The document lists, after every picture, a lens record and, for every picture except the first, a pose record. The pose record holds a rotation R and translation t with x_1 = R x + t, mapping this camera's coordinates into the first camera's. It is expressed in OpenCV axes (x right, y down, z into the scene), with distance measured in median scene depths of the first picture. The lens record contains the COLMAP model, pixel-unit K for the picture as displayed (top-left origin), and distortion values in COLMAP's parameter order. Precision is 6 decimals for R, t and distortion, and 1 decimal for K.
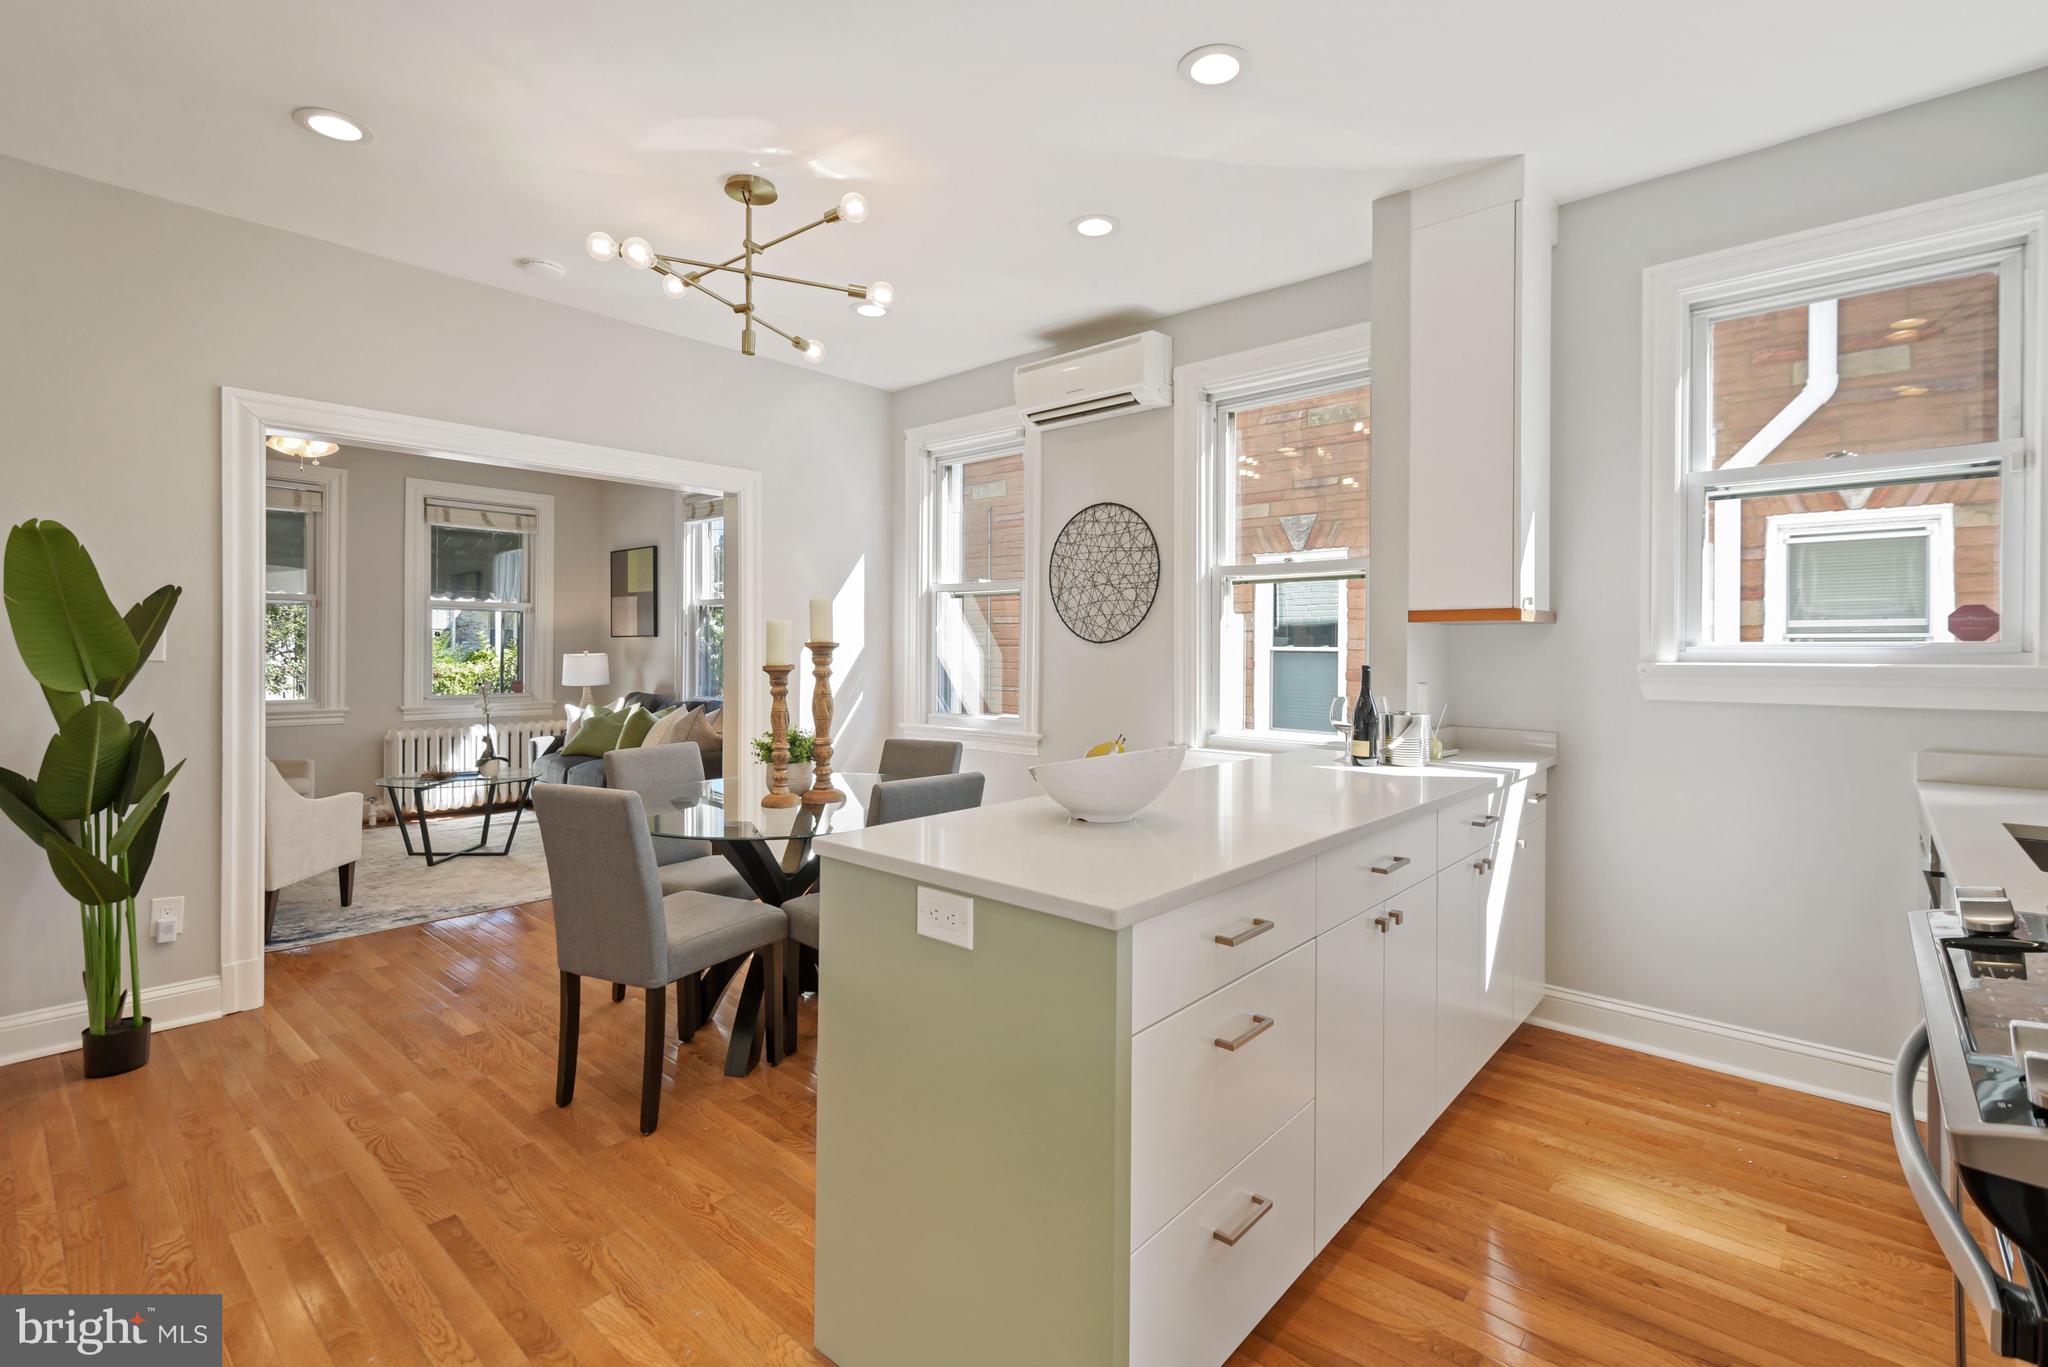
lens RADIAL K [[939.5, 0, 1027.3], [0, 939.5, 652.7], [0, 0, 1]] dist [0.000760, -0.000198]
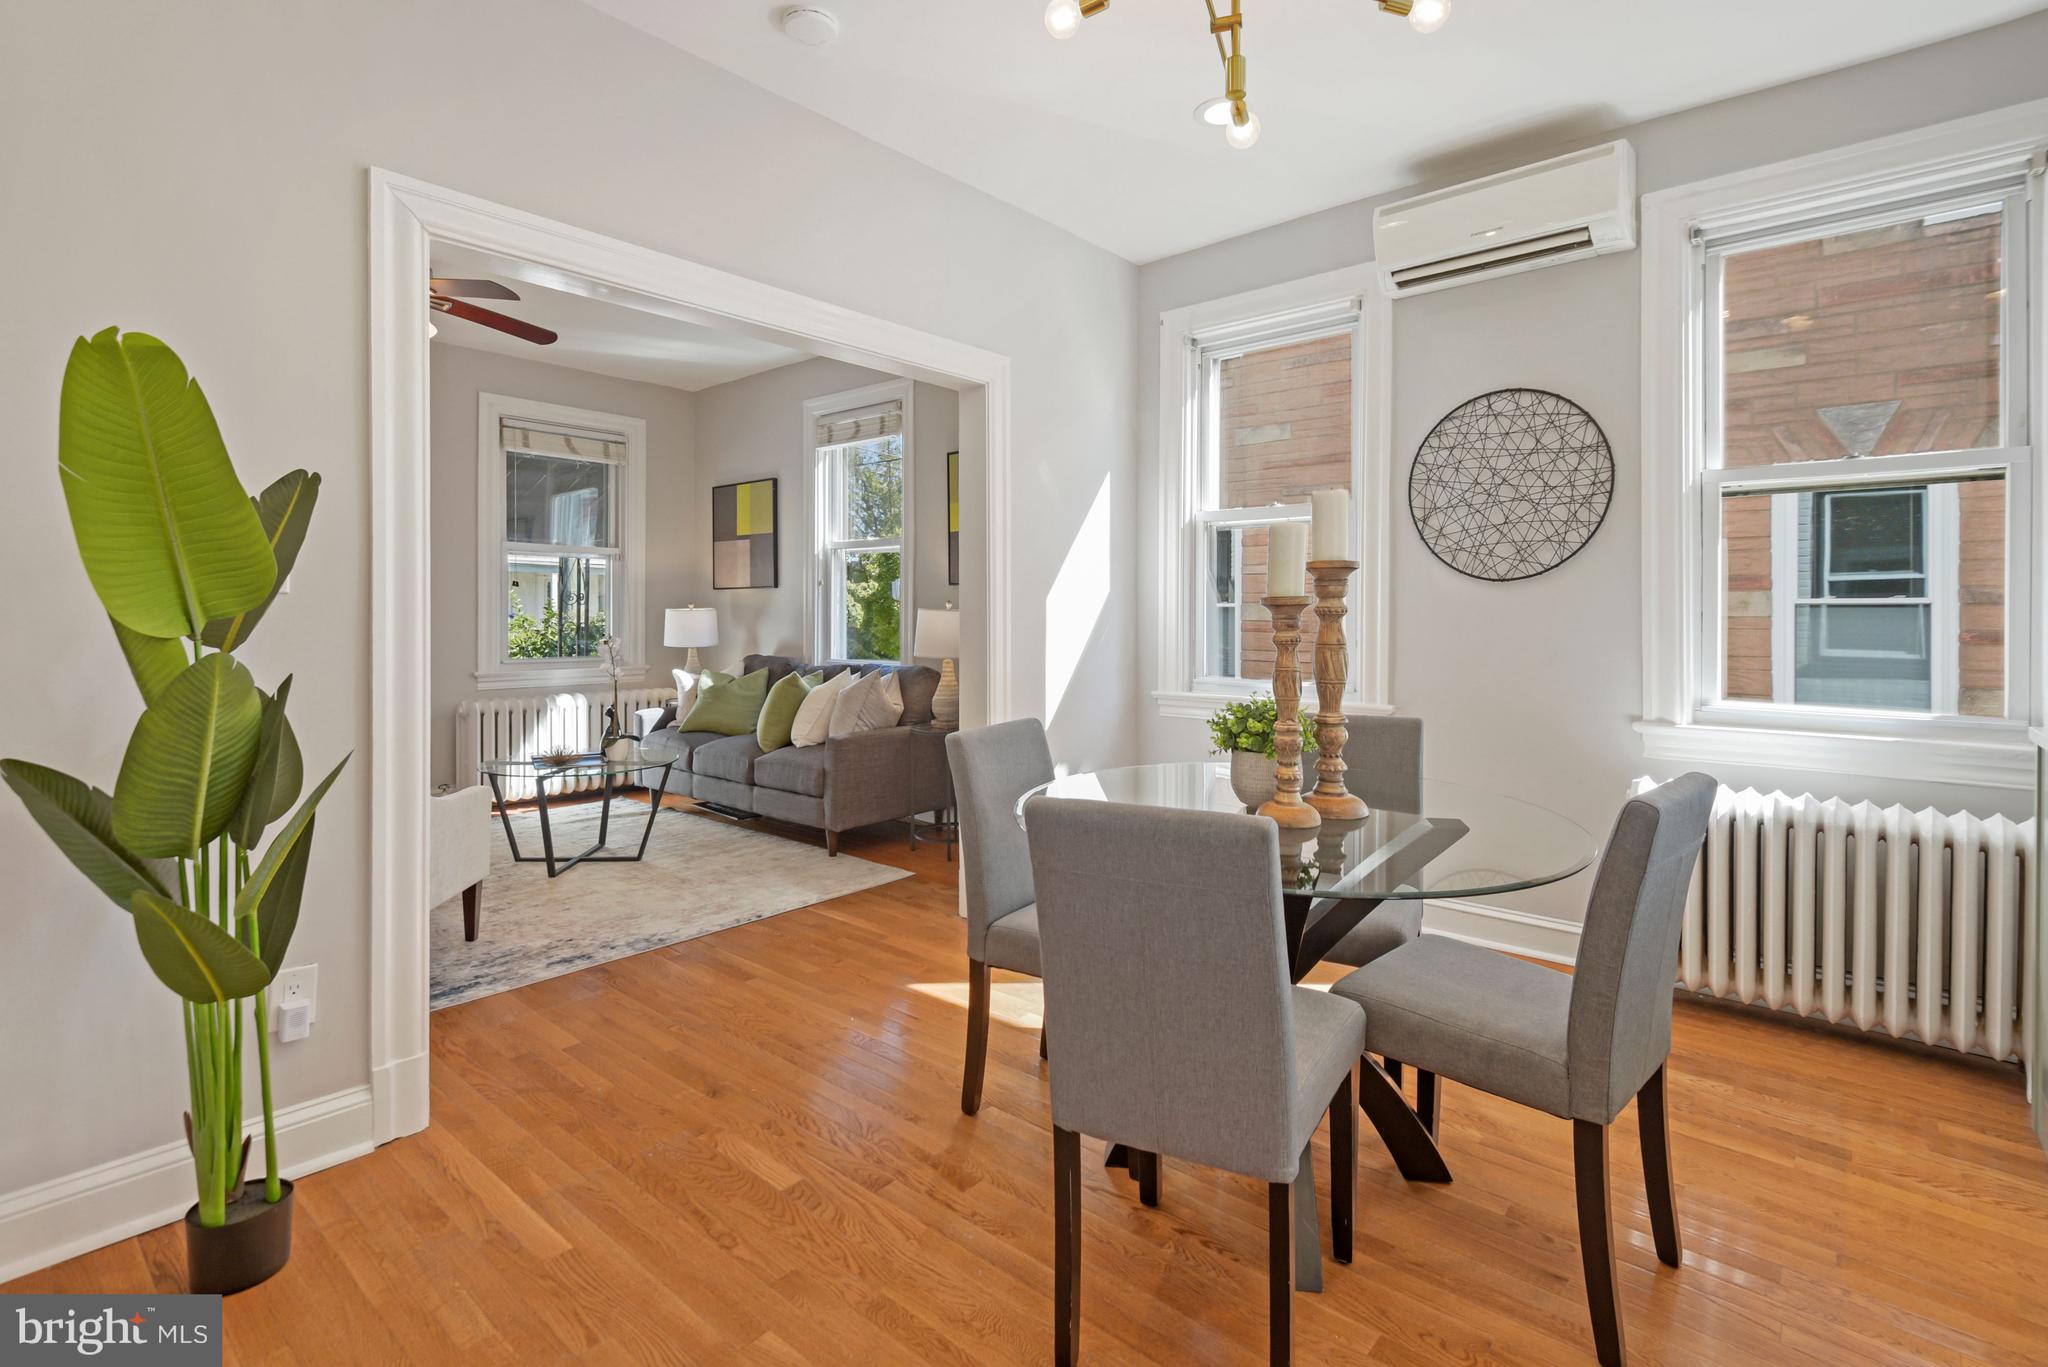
lens RADIAL K [[962.6, 0, 1023.2], [0, 962.6, 624.3], [0, 0, 1]] dist [0.016772, -0.010675]
pose [[0.999982, -0.002422, 0.005409, -0.315067], [0.002394, 0.999984, 0.005189, 0.019995], [-0.005422, -0.005176, 0.999972, 0.256081]]
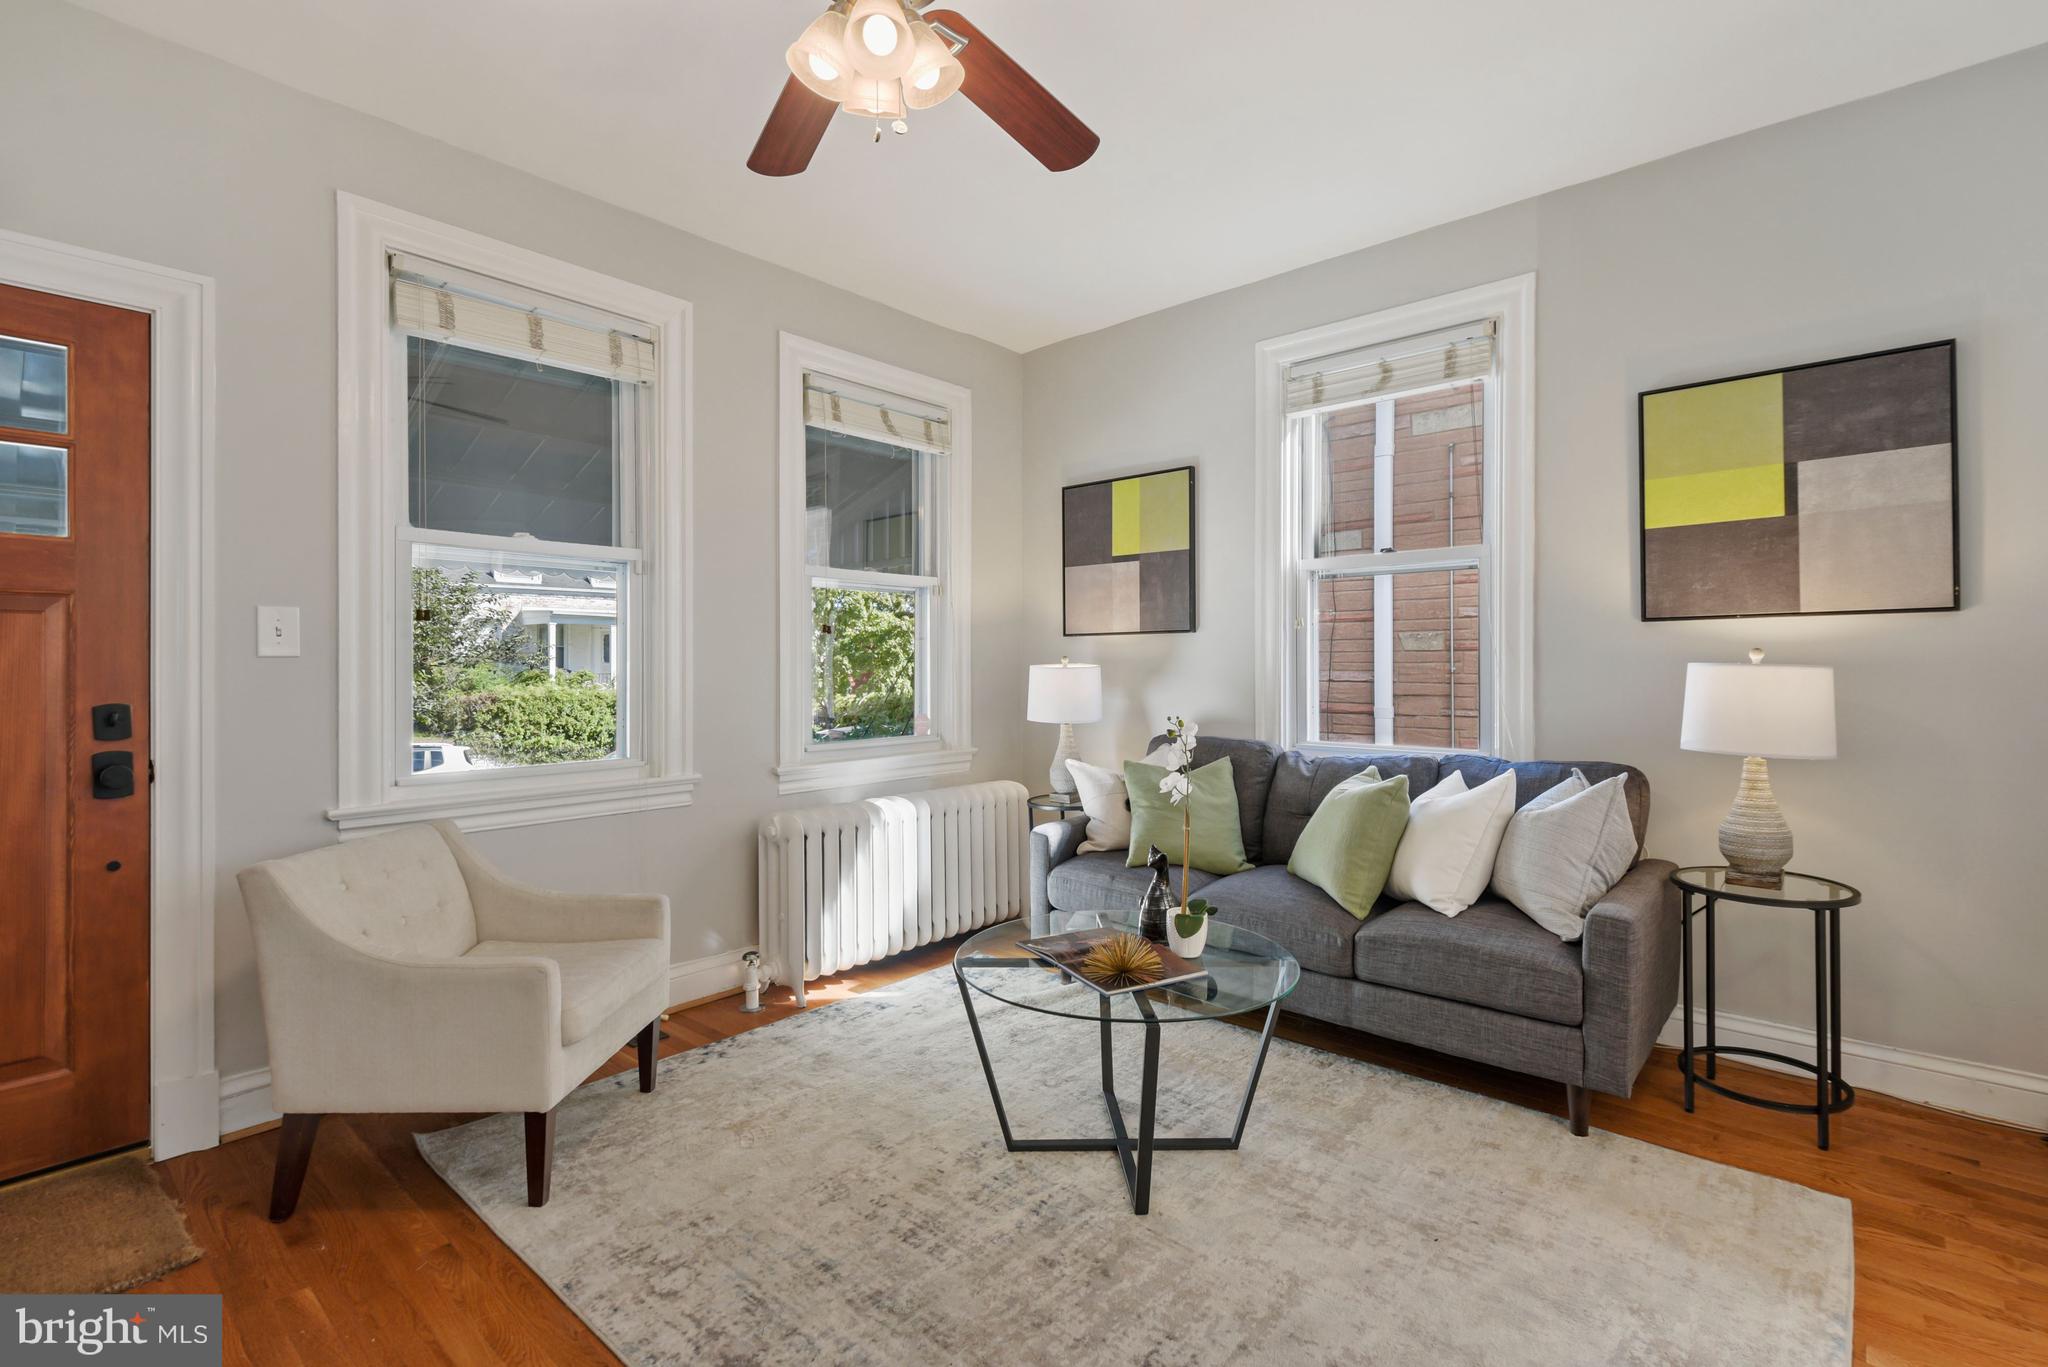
lens RADIAL K [[946.1, 0, 1018.0], [0, 946.1, 666.4], [0, 0, 1]] dist [0.000995, 0.000018]
pose [[0.999813, -0.012896, -0.014444, -0.848955], [0.012869, 0.999915, -0.001948, 0.005338], [0.014468, 0.001762, 0.999894, 0.771308]]
